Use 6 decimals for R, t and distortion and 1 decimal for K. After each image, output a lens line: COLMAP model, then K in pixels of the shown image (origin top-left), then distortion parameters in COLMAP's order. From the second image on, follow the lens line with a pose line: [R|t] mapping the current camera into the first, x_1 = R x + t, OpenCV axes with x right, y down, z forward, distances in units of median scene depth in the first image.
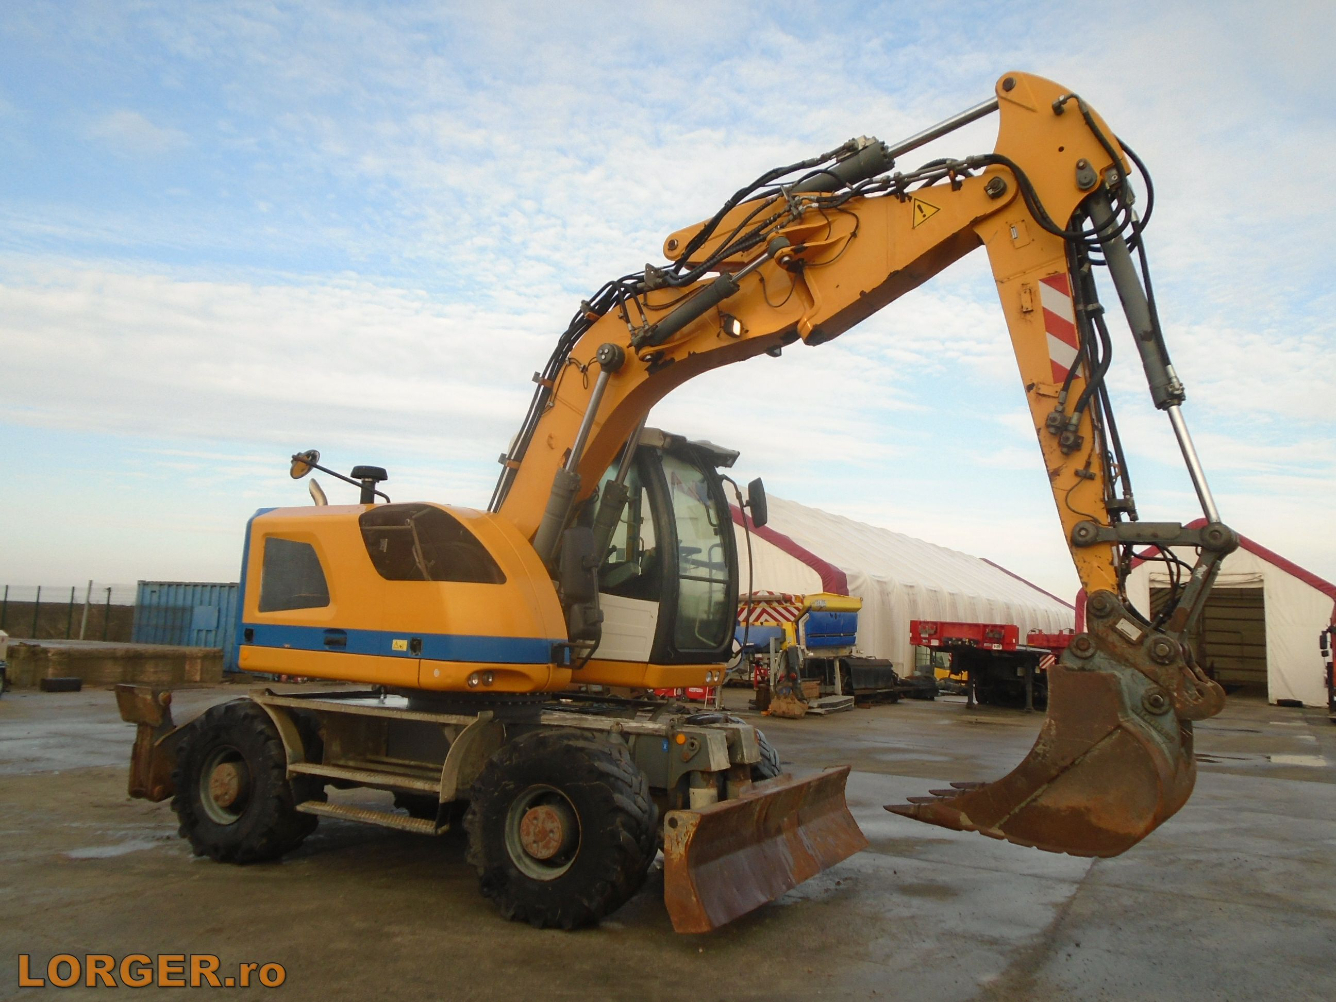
lens RADIAL K [[1012.7, 0, 667.5], [0, 1012.7, 504.6], [0, 0, 1]] dist [-0.021199, 0.000723]
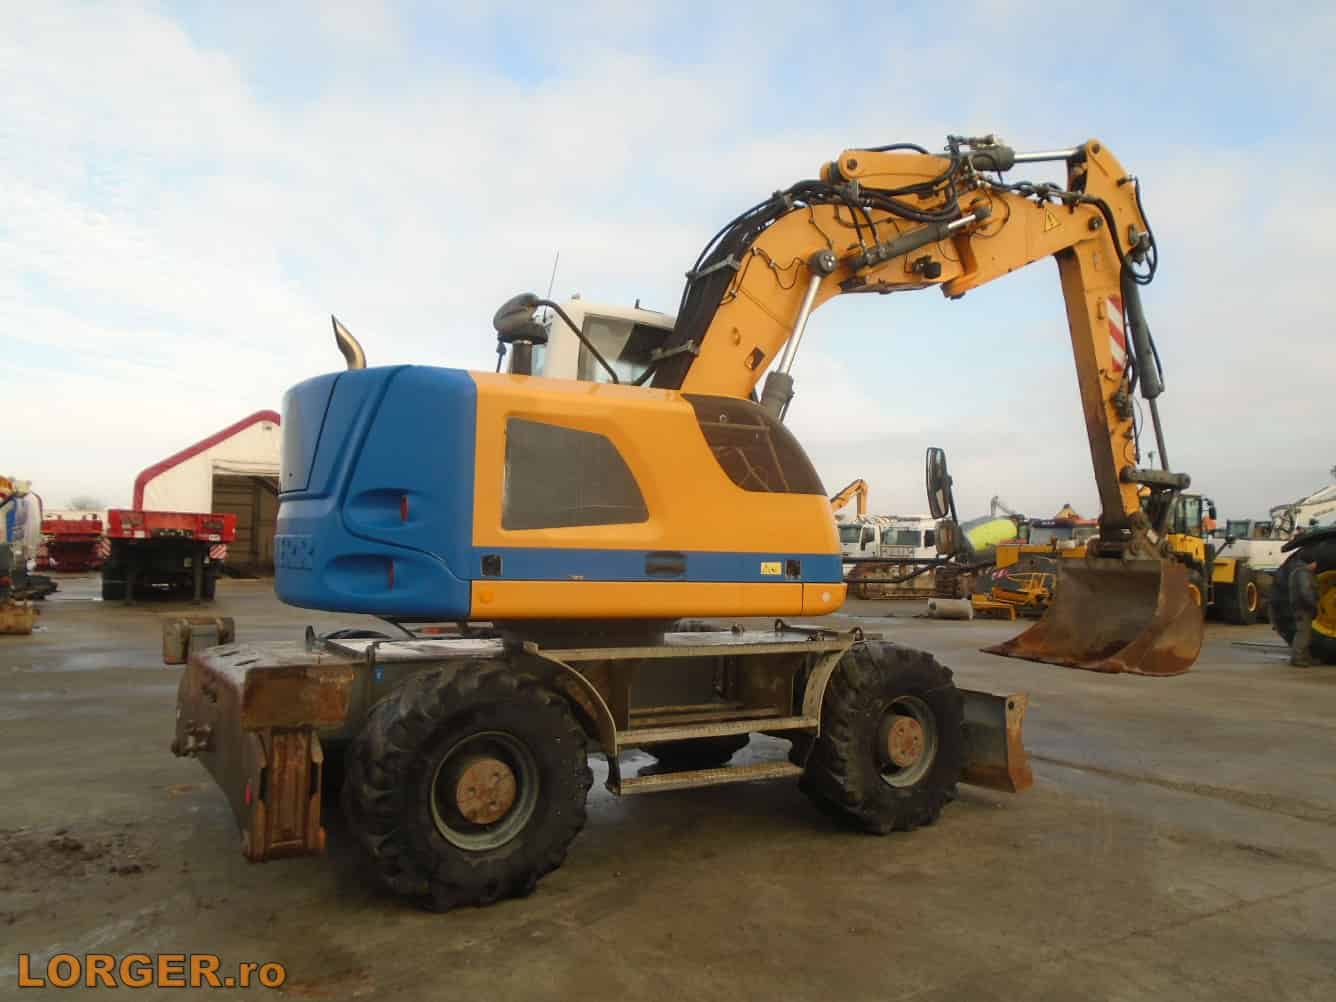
lens RADIAL K [[1012.7, 0, 667.1], [0, 1012.7, 496.6], [0, 0, 1]] dist [-0.021199, 0.000723]
pose [[0.535026, 0.010533, 0.844770, -0.986336], [-0.102124, 0.993396, 0.052293, 0.041798], [-0.838641, -0.114250, 0.532568, 0.600368]]
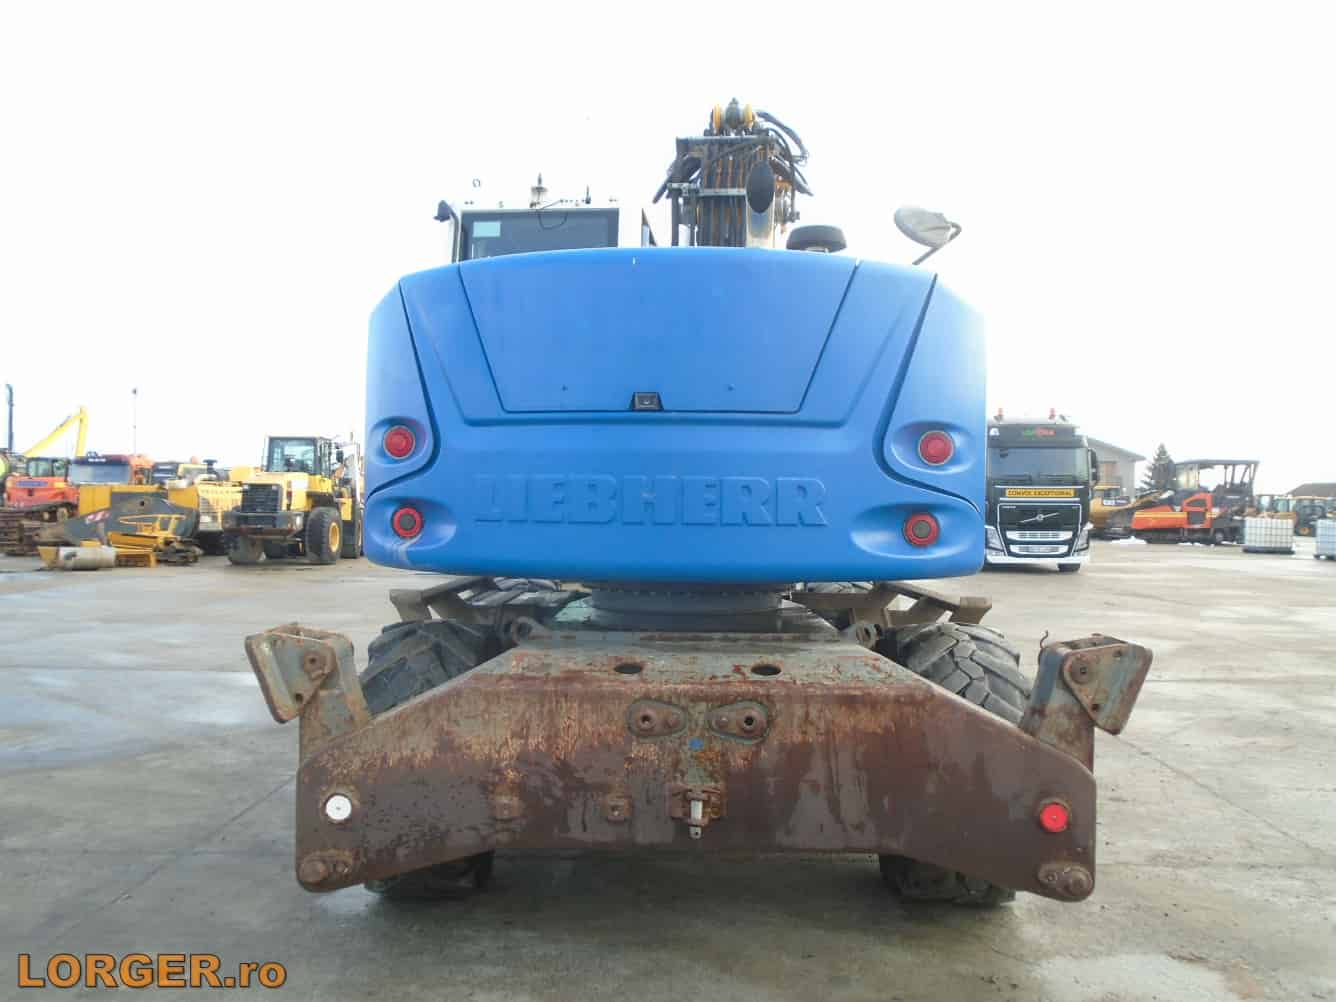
lens RADIAL K [[1012.7, 0, 670.6], [0, 1012.7, 504.0], [0, 0, 1]] dist [-0.021199, 0.000723]
pose [[-0.418861, -0.047095, 0.906828, -0.976847], [-0.146882, 0.989017, -0.016481, 0.069550], [-0.896092, -0.140100, -0.421178, 0.796607]]
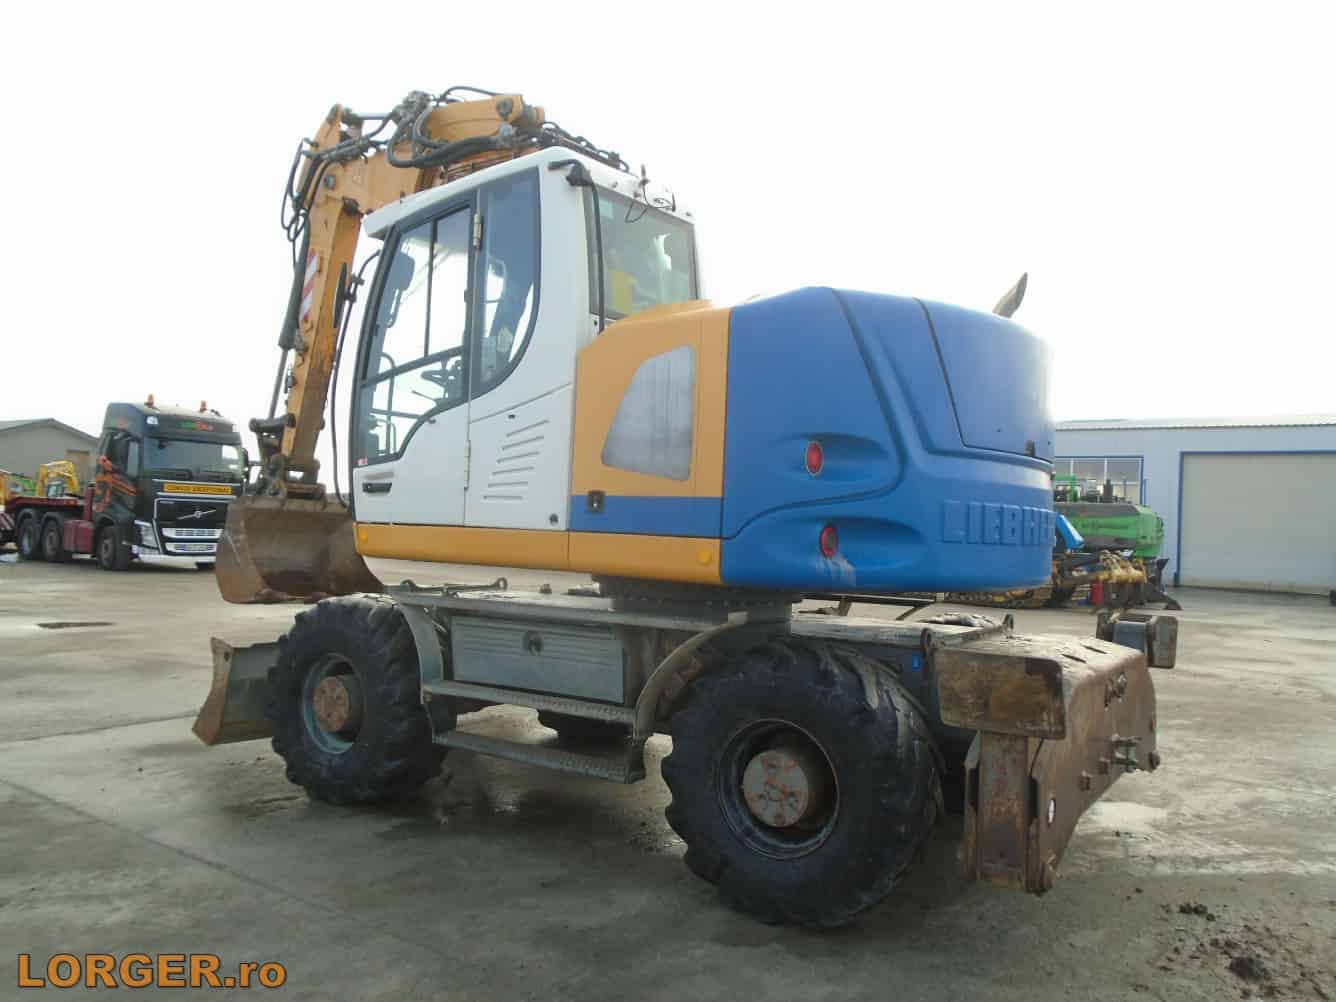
lens RADIAL K [[1012.7, 0, 671.3], [0, 1012.7, 495.6], [0, 0, 1]] dist [-0.021199, 0.000723]
pose [[-0.982571, -0.079974, 0.167802, -0.956917], [-0.106071, 0.982545, -0.152822, 0.072780], [-0.152651, -0.167957, -0.973903, 0.812313]]
